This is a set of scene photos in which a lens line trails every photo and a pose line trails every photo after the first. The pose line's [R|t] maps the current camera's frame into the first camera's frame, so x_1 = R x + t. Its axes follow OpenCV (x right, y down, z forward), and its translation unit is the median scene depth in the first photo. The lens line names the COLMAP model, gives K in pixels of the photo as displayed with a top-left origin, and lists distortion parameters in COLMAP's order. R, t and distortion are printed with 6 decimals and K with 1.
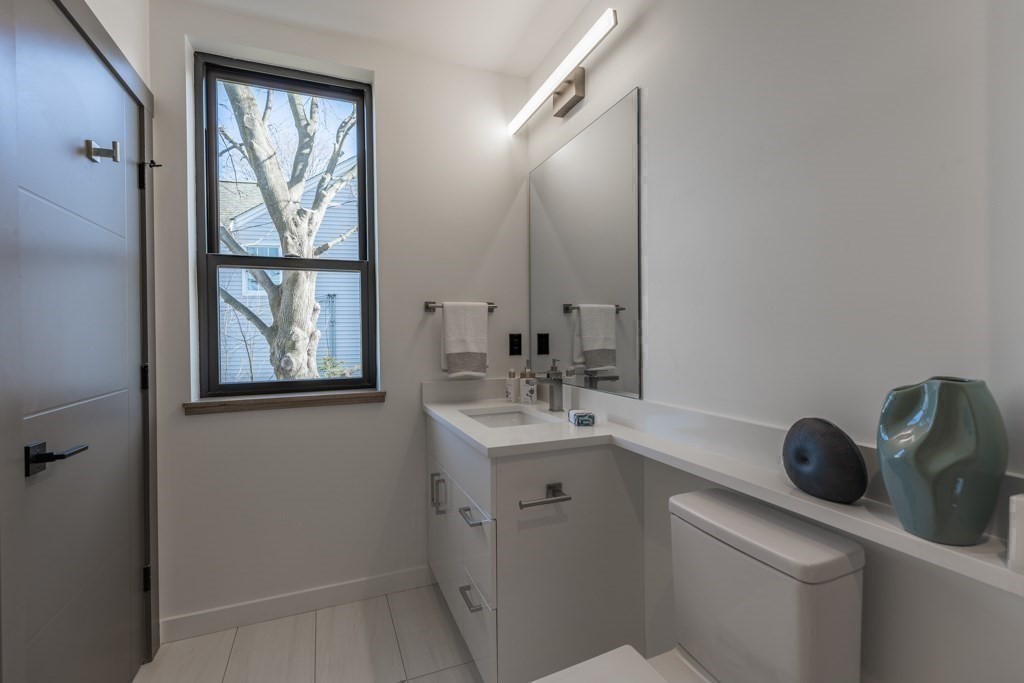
lens RADIAL K [[462.0, 0, 509.3], [0, 462.0, 342.5], [0, 0, 1]] dist [0.002893, -0.000221]
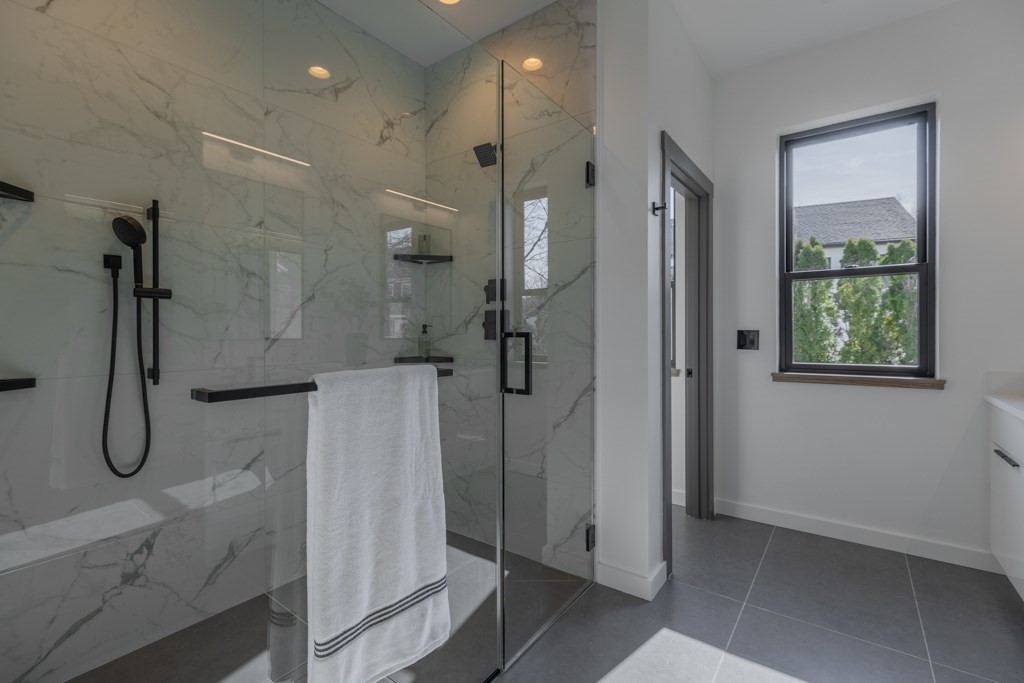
lens RADIAL K [[462.0, 0, 517.6], [0, 462.0, 344.3], [0, 0, 1]] dist [0.002893, -0.000221]
pose [[0.526418, 0.019542, -0.850001, 0.129116], [-0.005532, 0.999793, 0.019560, 0.004785], [0.850208, -0.005594, 0.526417, -0.436654]]
